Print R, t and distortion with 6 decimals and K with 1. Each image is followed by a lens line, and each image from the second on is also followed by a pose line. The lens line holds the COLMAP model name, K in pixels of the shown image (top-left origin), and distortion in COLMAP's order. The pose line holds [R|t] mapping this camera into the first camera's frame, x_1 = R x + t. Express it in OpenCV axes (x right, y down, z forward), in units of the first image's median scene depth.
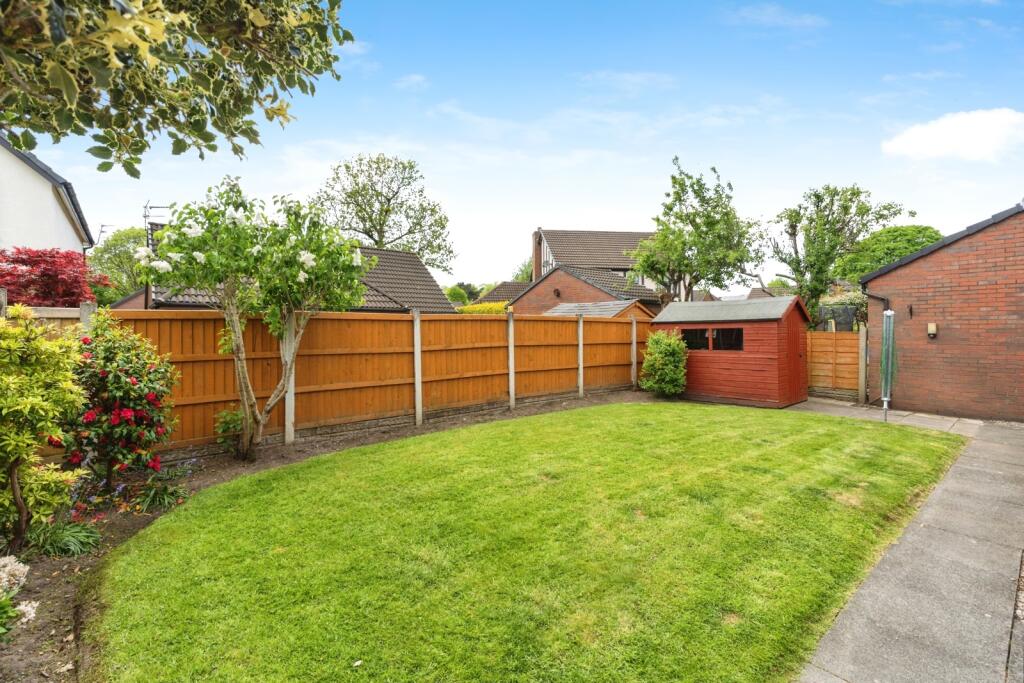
lens RADIAL K [[448.4, 0, 512.0], [0, 448.4, 338.8], [0, 0, 1]] dist [0.001819, -0.001470]
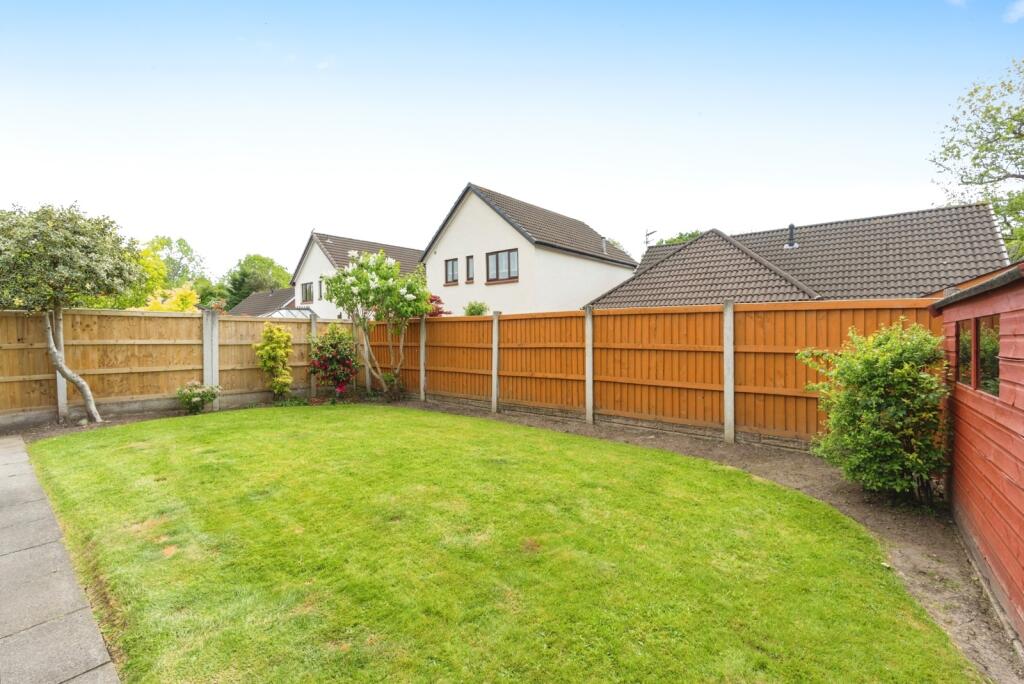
lens RADIAL K [[438.0, 0, 513.3], [0, 438.0, 334.3], [0, 0, 1]] dist [-0.002821, 0.000998]
pose [[0.191658, 0.016539, -0.981322, 0.855602], [-0.001520, 0.999862, 0.016554, -0.024571], [0.981461, -0.001682, 0.191657, 0.801595]]
